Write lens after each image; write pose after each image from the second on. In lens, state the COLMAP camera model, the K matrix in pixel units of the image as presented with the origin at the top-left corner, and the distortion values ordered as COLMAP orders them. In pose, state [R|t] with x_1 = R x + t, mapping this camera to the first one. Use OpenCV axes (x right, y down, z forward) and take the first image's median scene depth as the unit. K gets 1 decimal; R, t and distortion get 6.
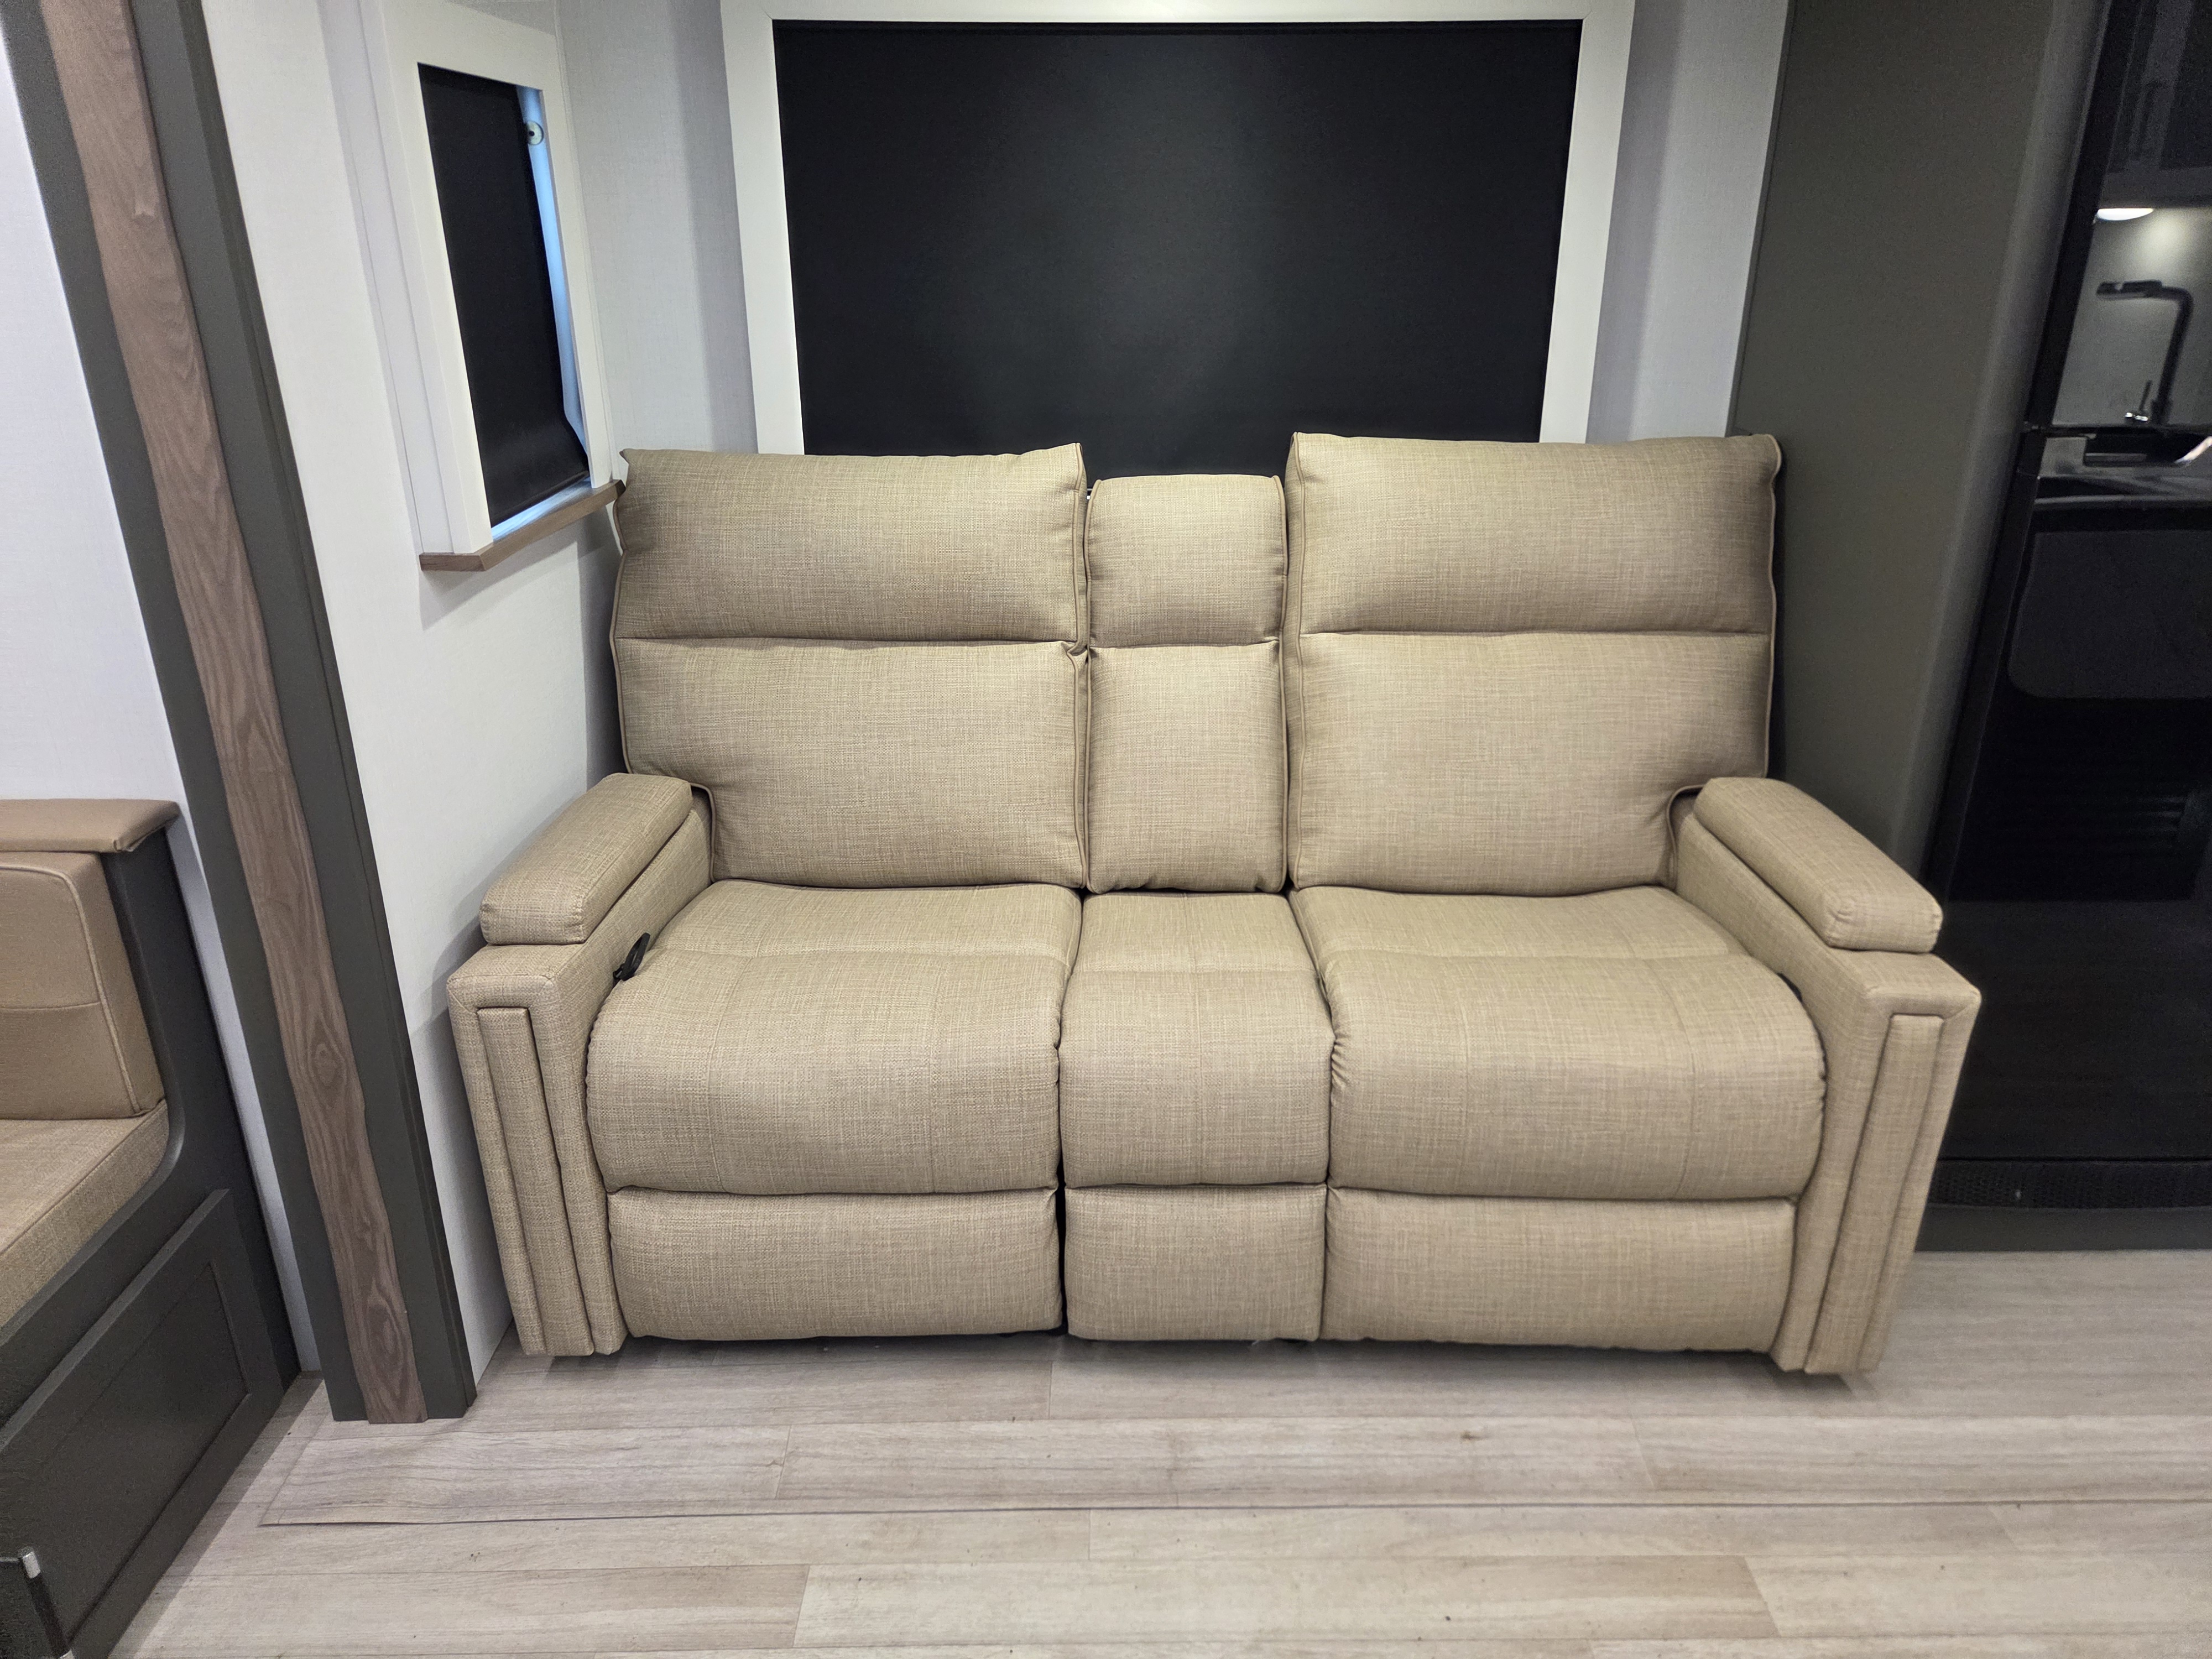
lens RADIAL K [[1481.2, 0, 1111.2], [0, 1481.2, 801.3], [0, 0, 1]] dist [0.082781, -0.082928]
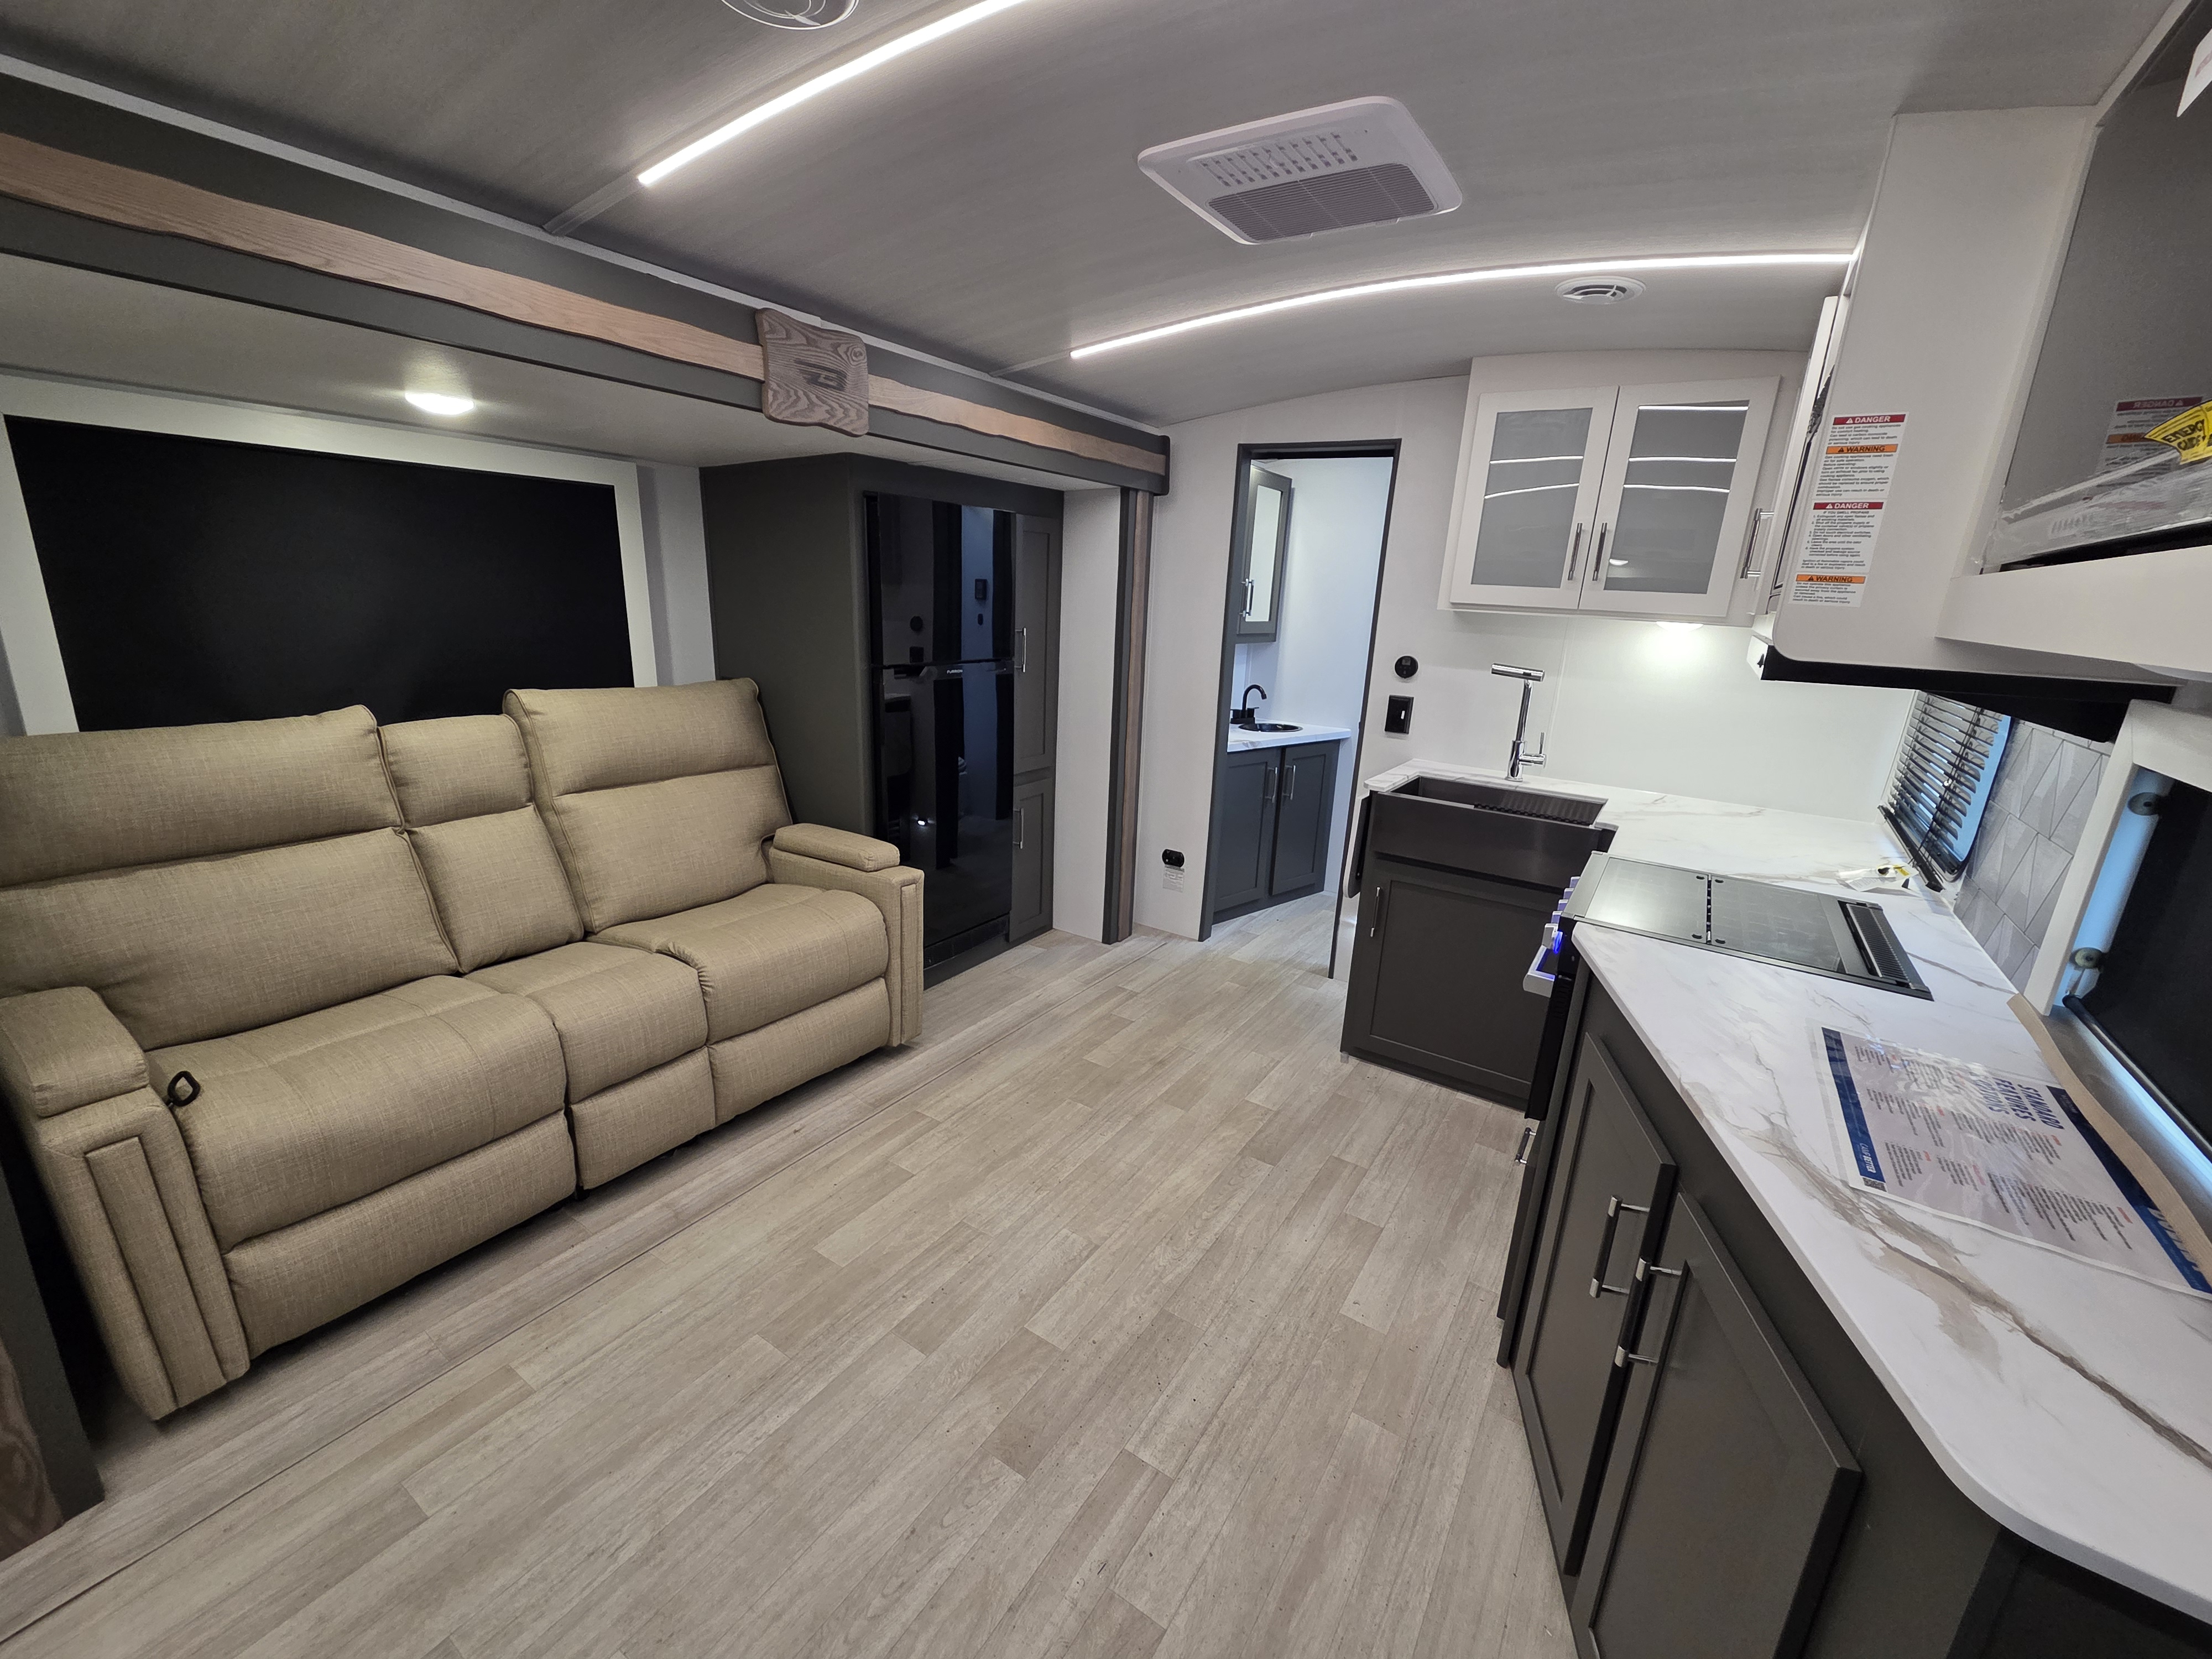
lens RADIAL K [[905.3, 0, 1106.0], [0, 905.3, 829.5], [0, 0, 1]] dist [0.034913, -0.015885]
pose [[0.559363, -0.192016, 0.806376, -0.476383], [0.263194, 0.963603, 0.046885, 0.057810], [-0.786030, 0.186007, 0.589541, -0.200800]]
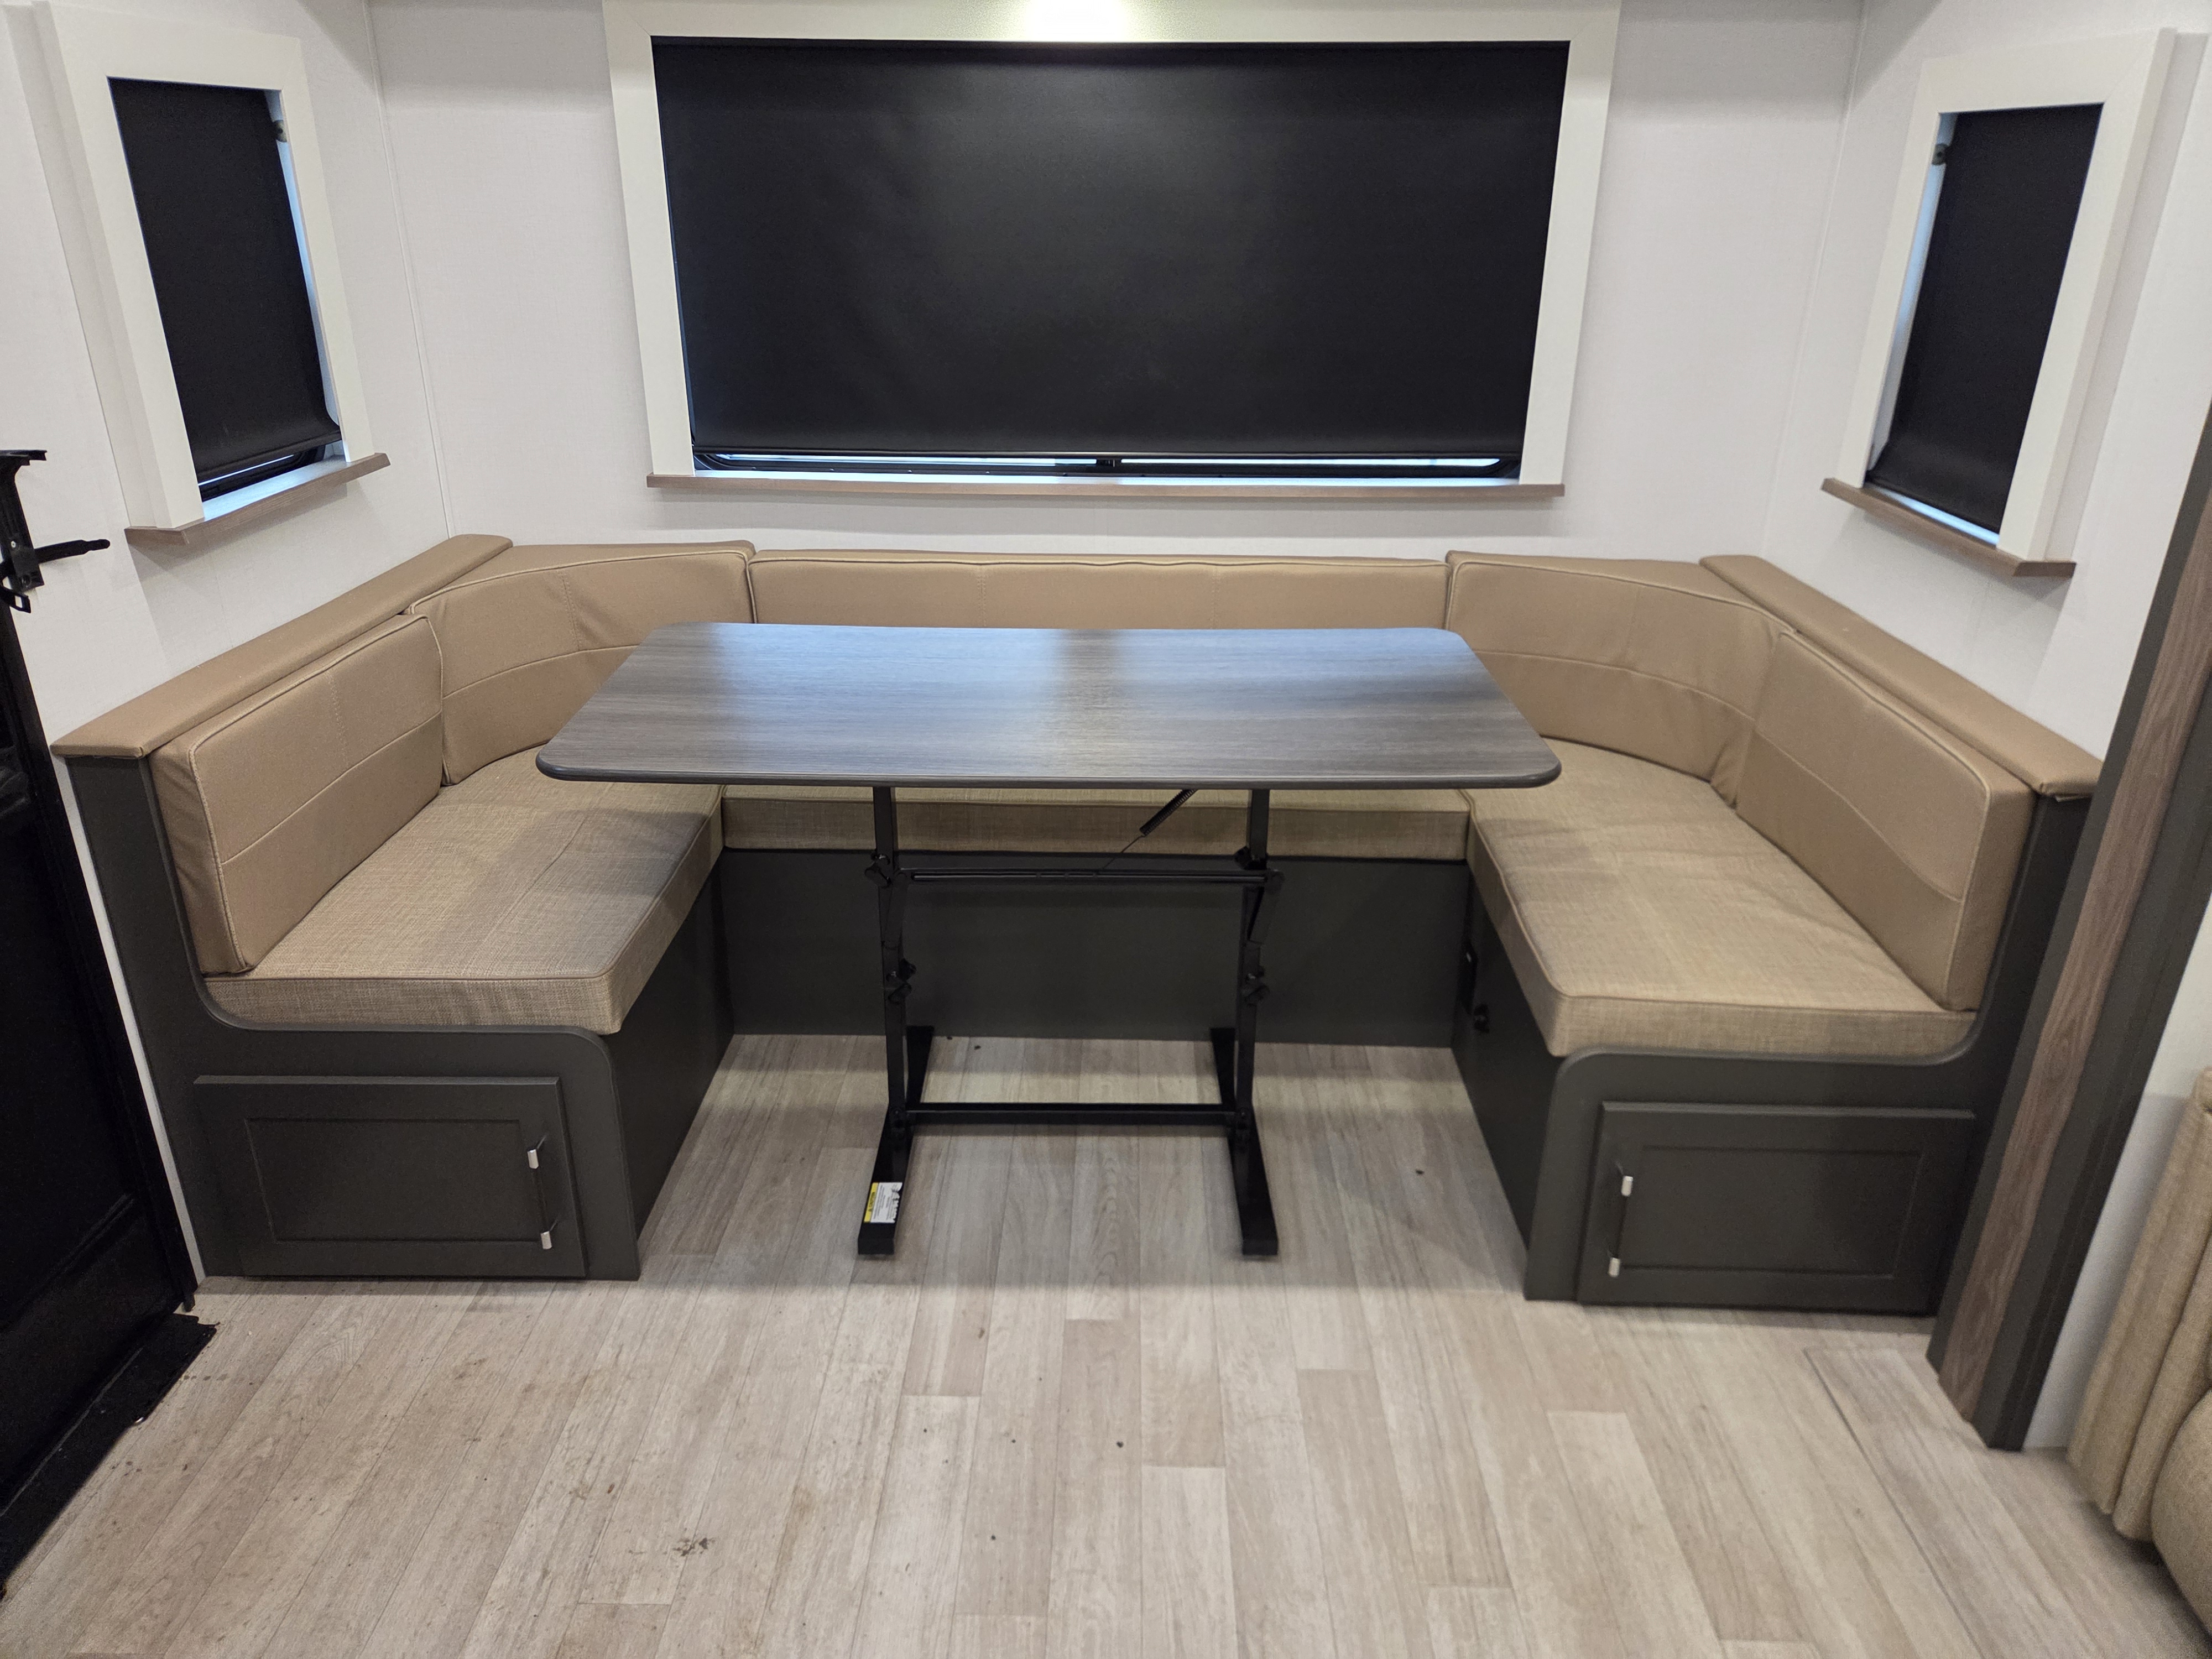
lens RADIAL K [[1481.2, 0, 1111.2], [0, 1481.2, 801.3], [0, 0, 1]] dist [0.082781, -0.082928]
pose [[-0.030425, 0.380698, -0.924199, 0.333282], [-0.380727, 0.850510, 0.362878, -0.088555], [0.924187, 0.362908, 0.119065, 0.201502]]
